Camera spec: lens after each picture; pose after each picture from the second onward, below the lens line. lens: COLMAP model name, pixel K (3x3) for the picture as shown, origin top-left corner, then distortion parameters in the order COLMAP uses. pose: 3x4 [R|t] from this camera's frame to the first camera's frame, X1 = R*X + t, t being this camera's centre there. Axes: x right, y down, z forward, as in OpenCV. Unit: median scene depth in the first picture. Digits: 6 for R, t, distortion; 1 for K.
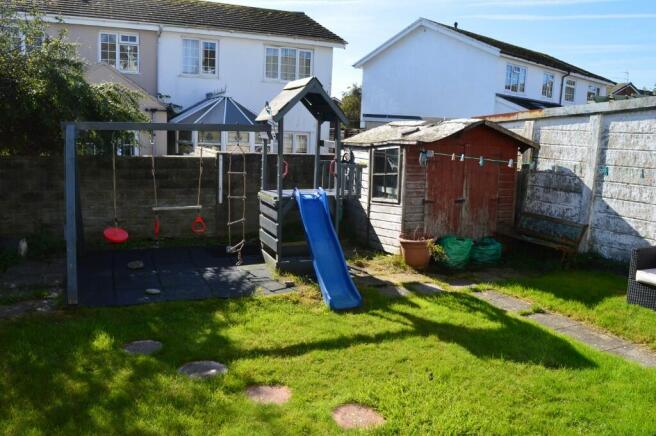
lens RADIAL K [[524.5, 0, 328.0], [0, 524.5, 218.0], [0, 0, 1]] dist [-0.090658, 0.014906]
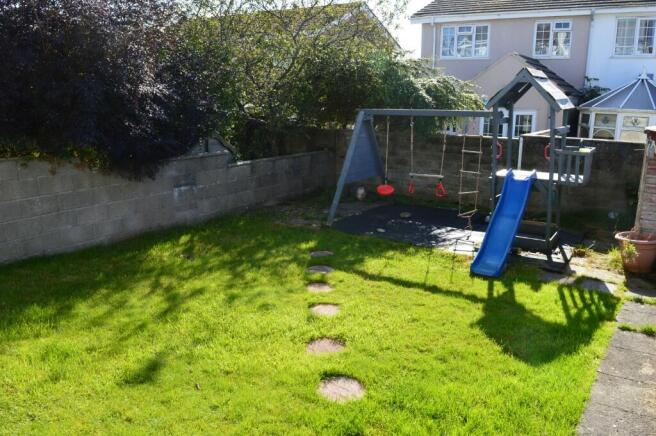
lens RADIAL K [[524.5, 0, 328.0], [0, 524.5, 218.0], [0, 0, 1]] dist [-0.090658, 0.014906]
pose [[0.545245, 0.161106, -0.822650, 0.826620], [-0.126882, 0.985913, 0.108983, -0.032321], [0.828619, 0.044957, 0.558006, 0.088806]]
